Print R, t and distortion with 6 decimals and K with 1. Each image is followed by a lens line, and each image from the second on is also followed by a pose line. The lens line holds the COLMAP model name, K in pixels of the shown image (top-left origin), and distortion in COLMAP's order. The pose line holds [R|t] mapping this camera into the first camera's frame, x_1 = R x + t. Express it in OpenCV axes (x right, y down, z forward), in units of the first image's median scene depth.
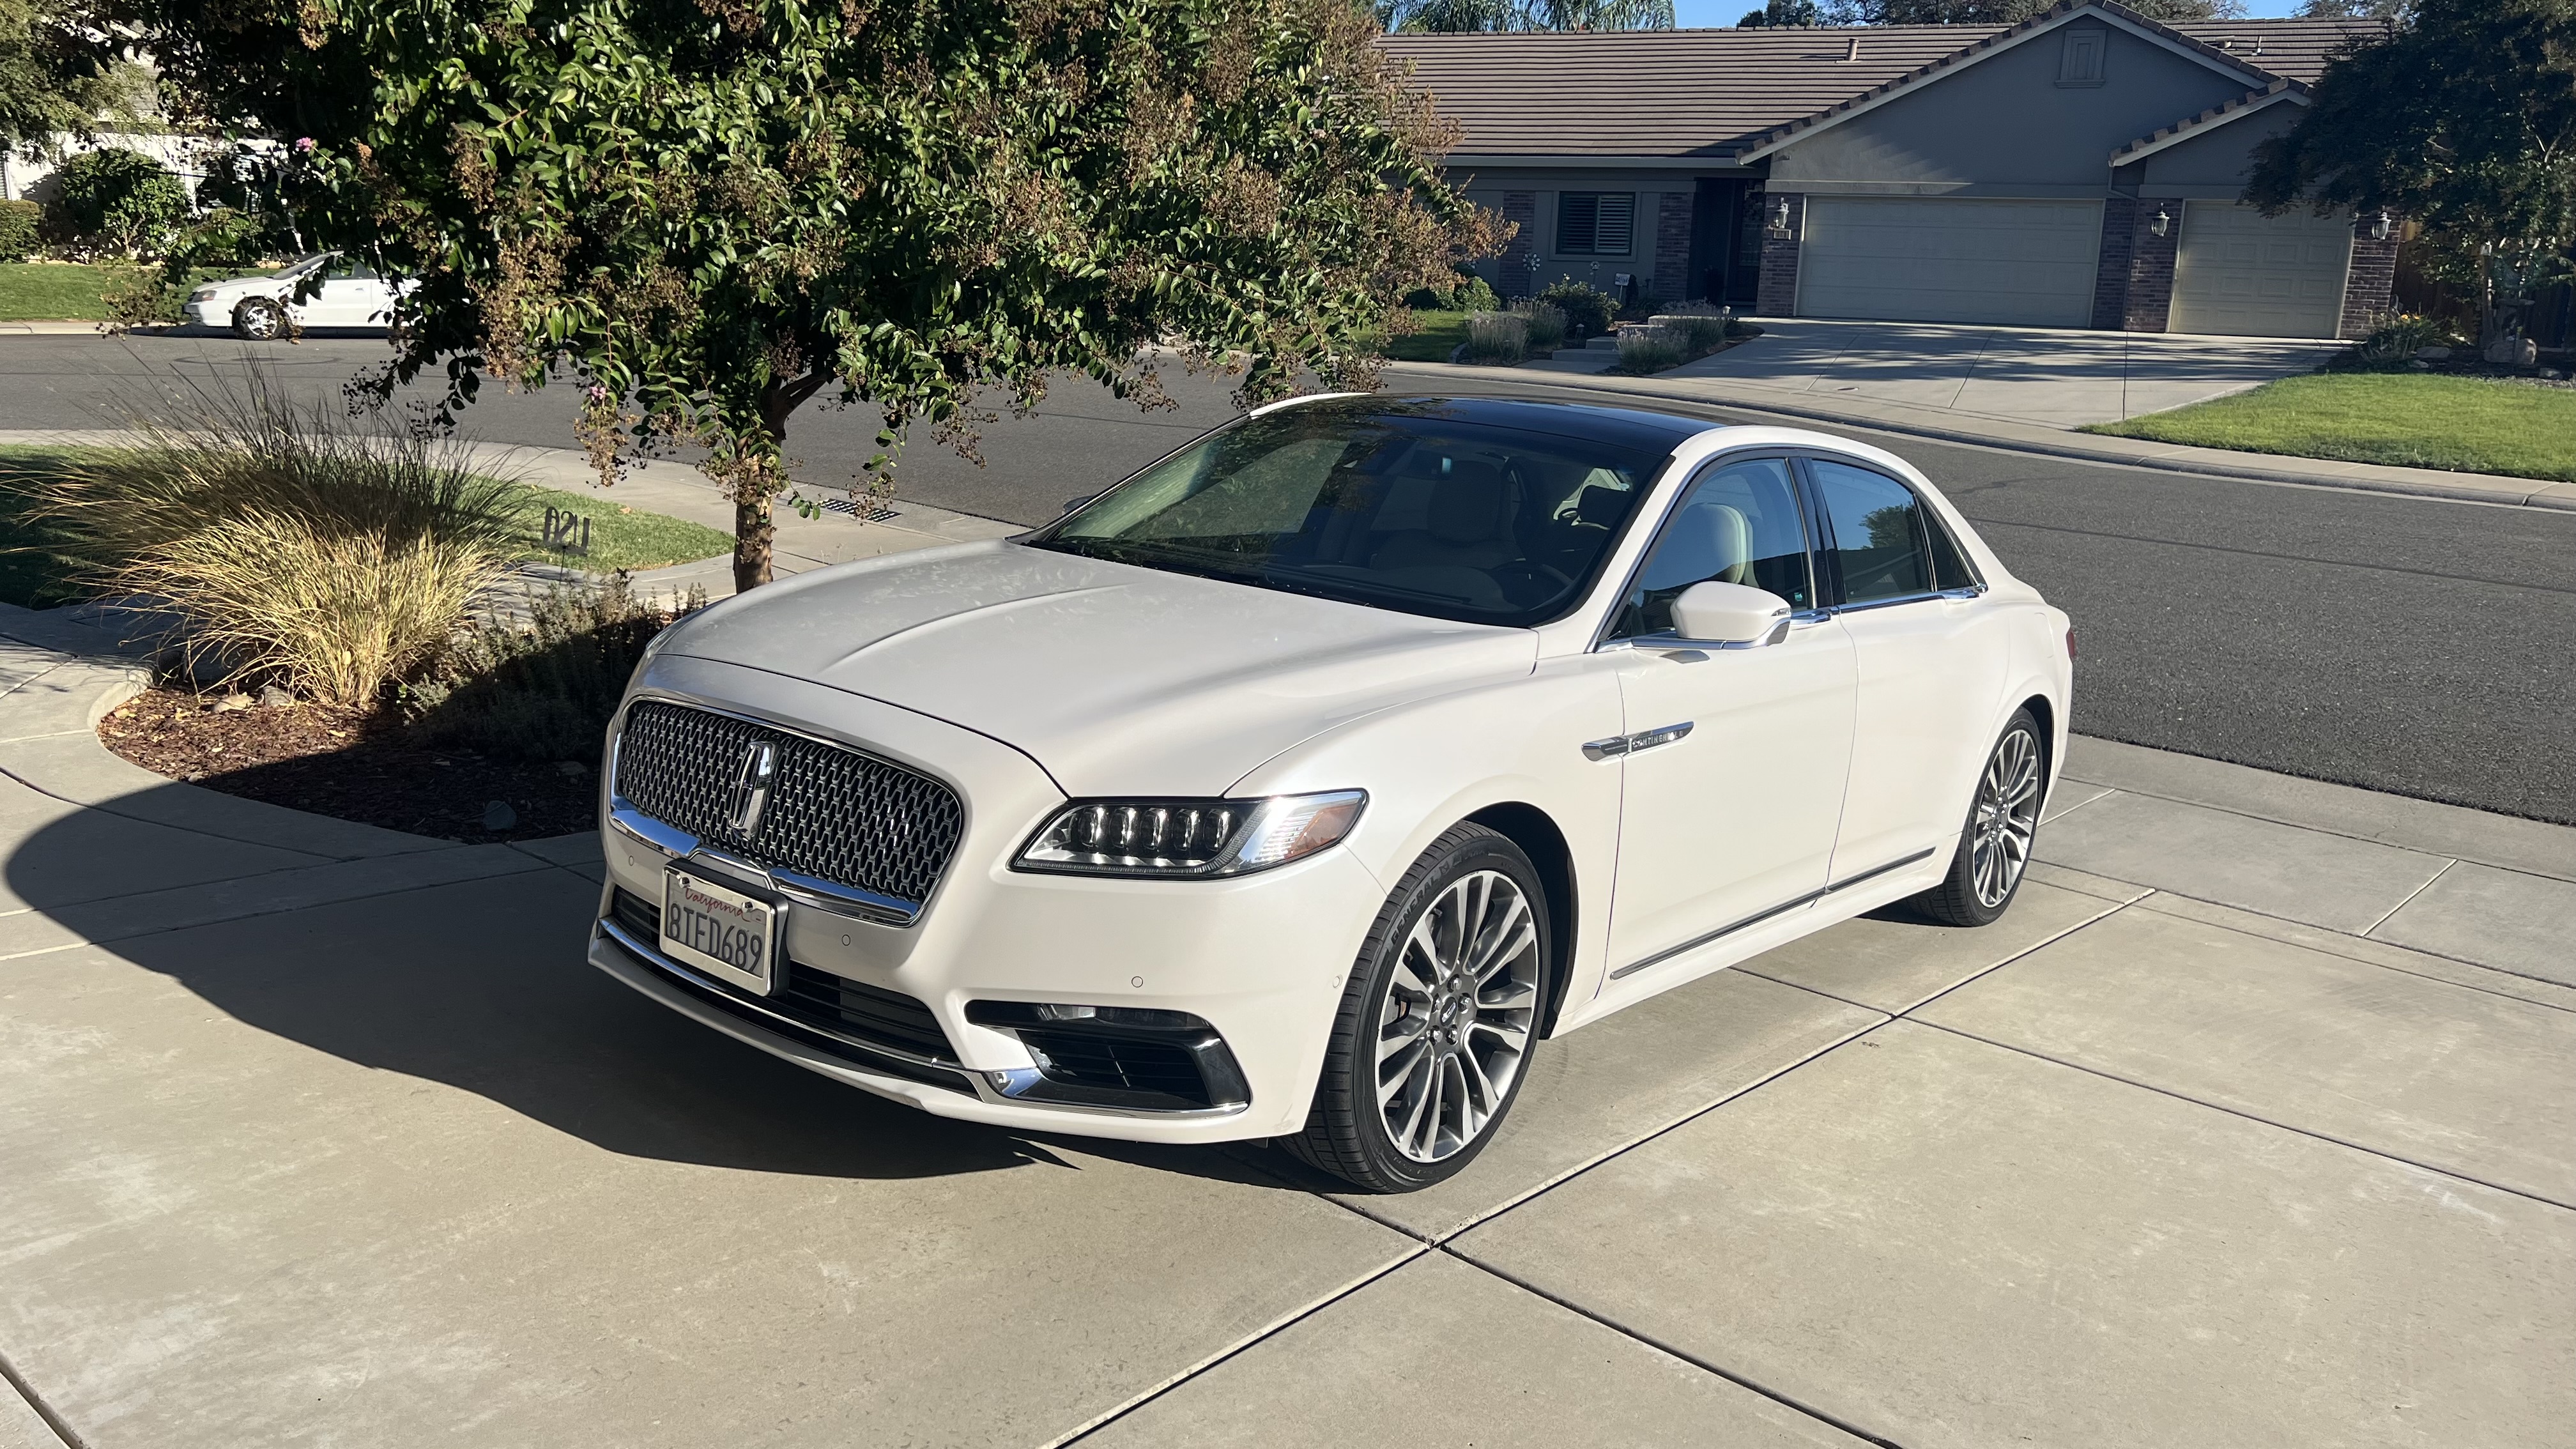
lens RADIAL K [[1891.3, 0, 1273.5], [0, 1891.3, 719.6], [0, 0, 1]] dist [0.091150, -0.133489]
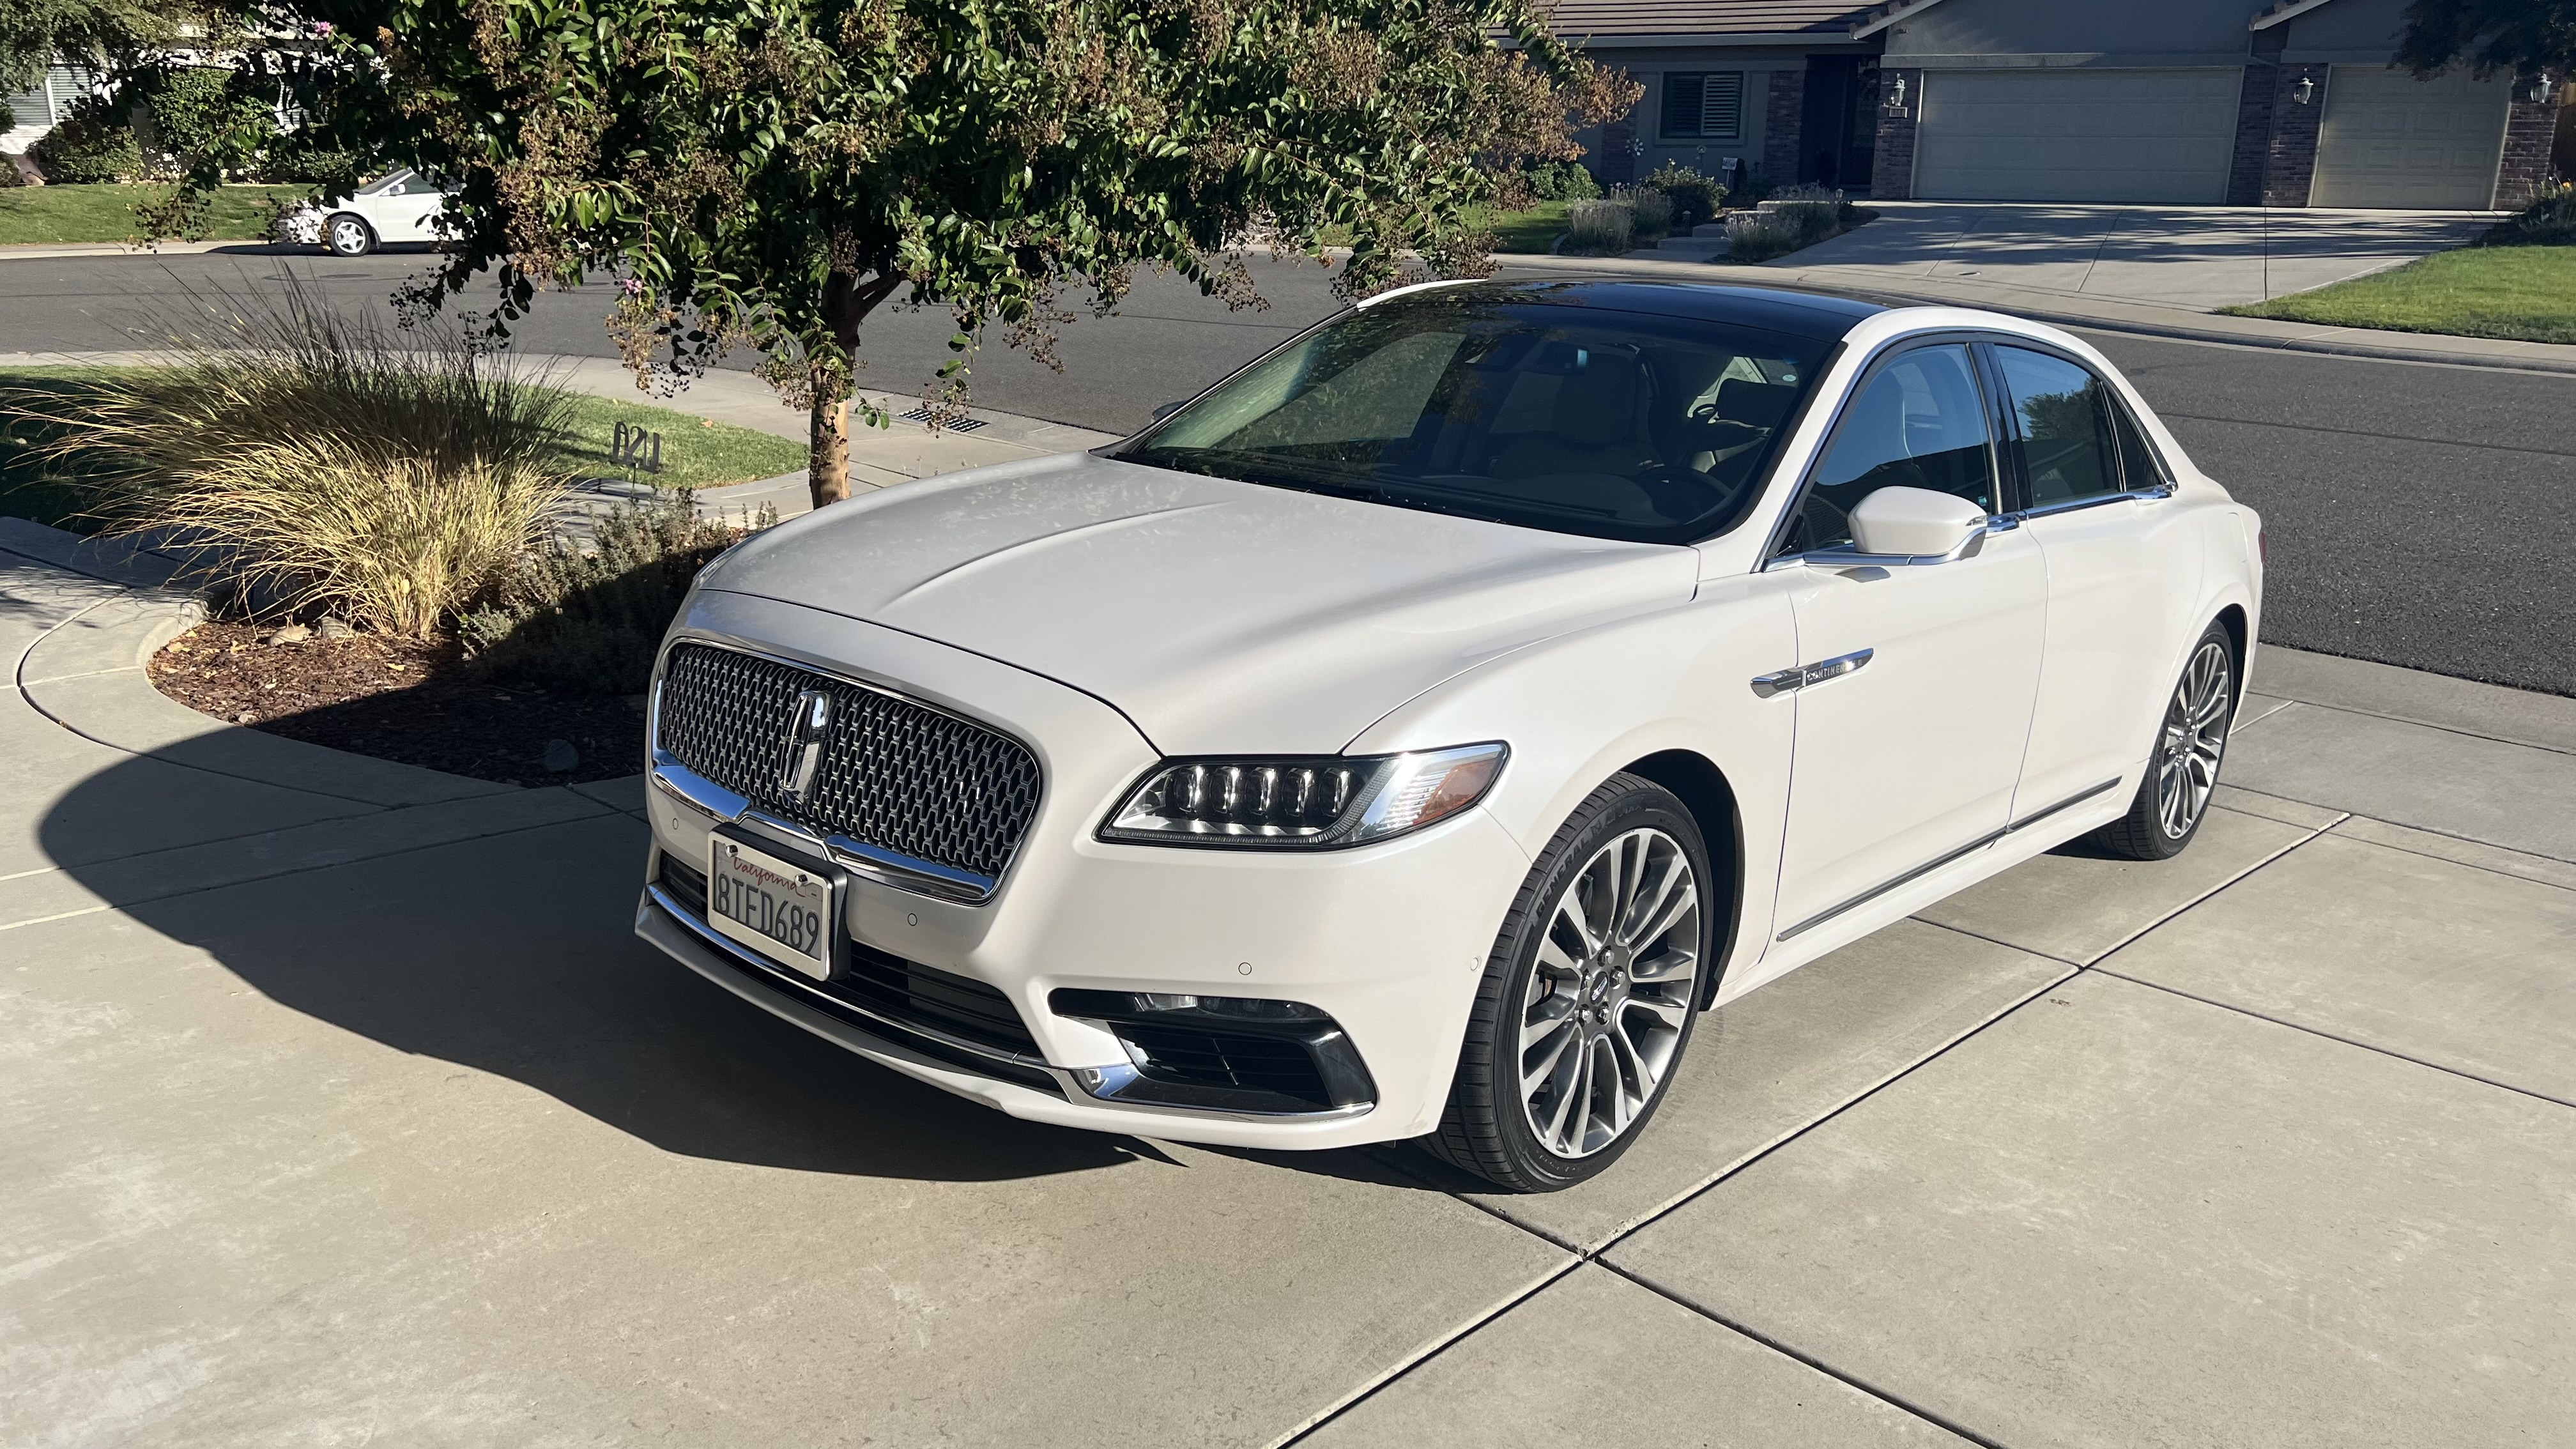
lens RADIAL K [[1904.5, 0, 1299.5], [0, 1904.5, 740.8], [0, 0, 1]] dist [0.086439, -0.115301]
pose [[0.999226, -0.010550, -0.037904, -0.008331], [0.012797, 0.998144, 0.059546, -0.010583], [0.037206, -0.059985, 0.997506, 0.088721]]
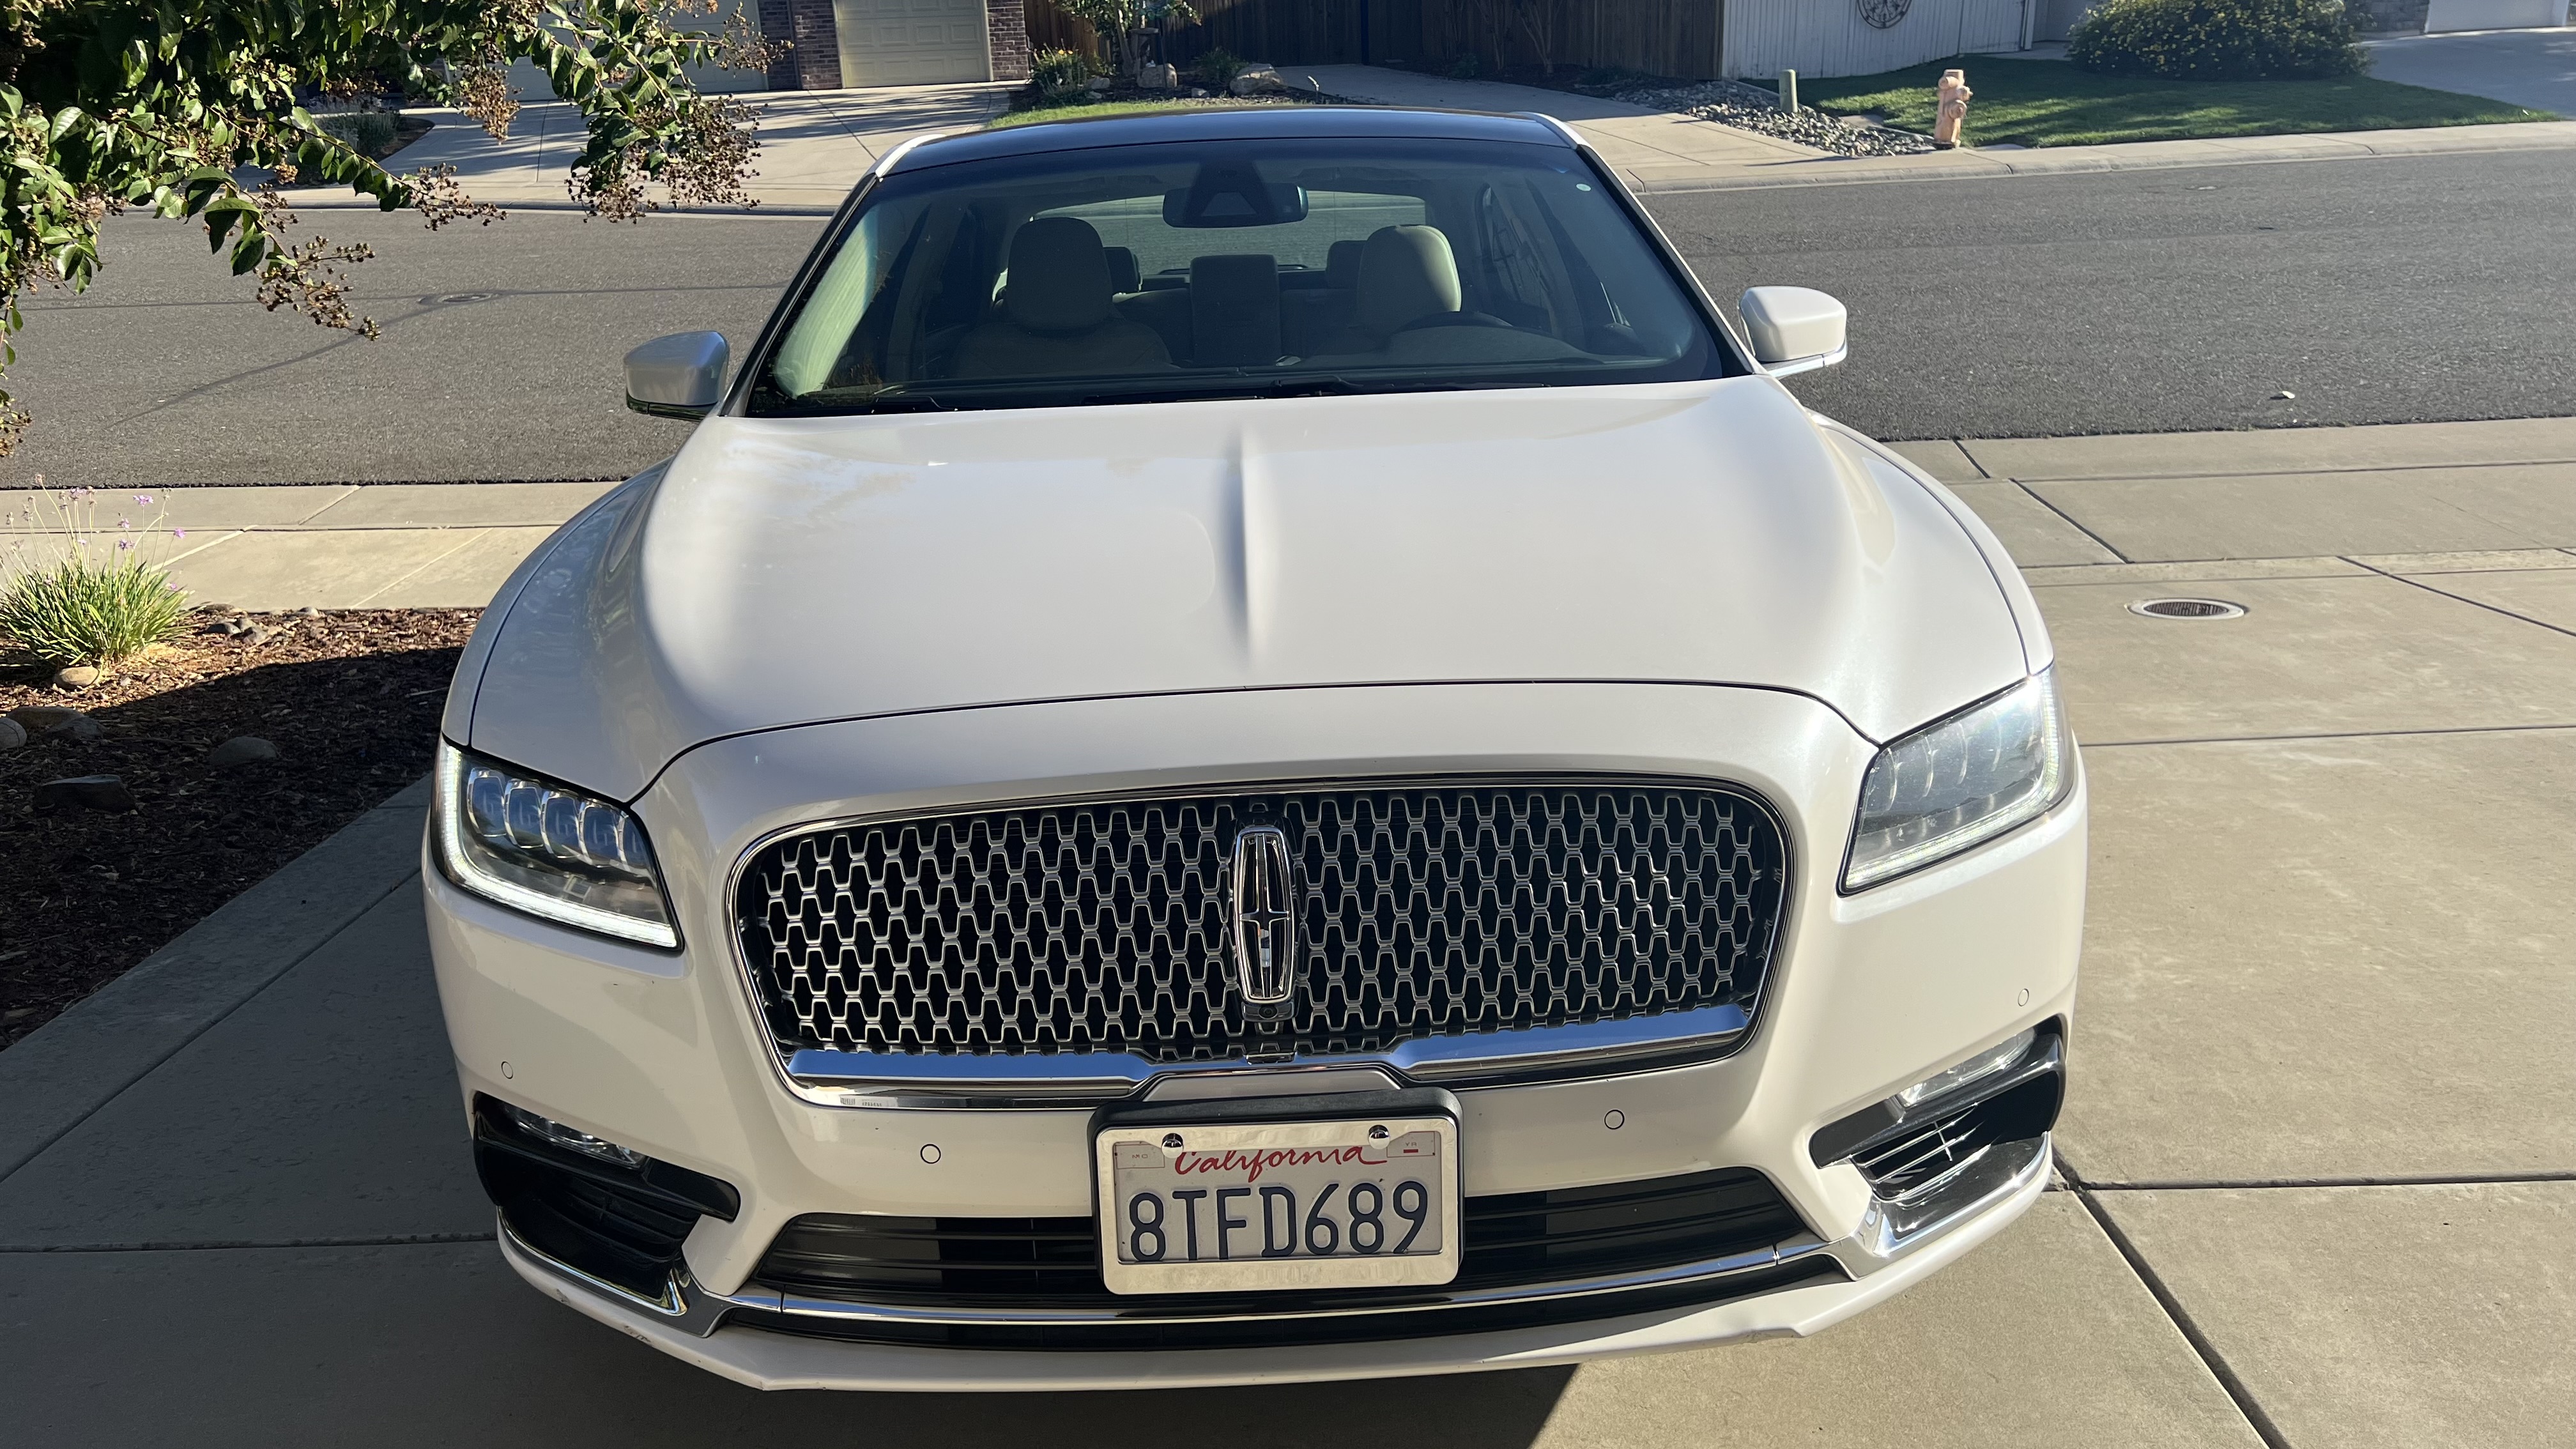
lens RADIAL K [[1891.3, 0, 1273.5], [0, 1891.3, 719.6], [0, 0, 1]] dist [0.091150, -0.133489]
pose [[0.773220, -0.278455, 0.569731, -0.380415], [0.216915, 0.960378, 0.174992, -0.071435], [-0.595884, -0.011724, 0.802985, 0.415542]]
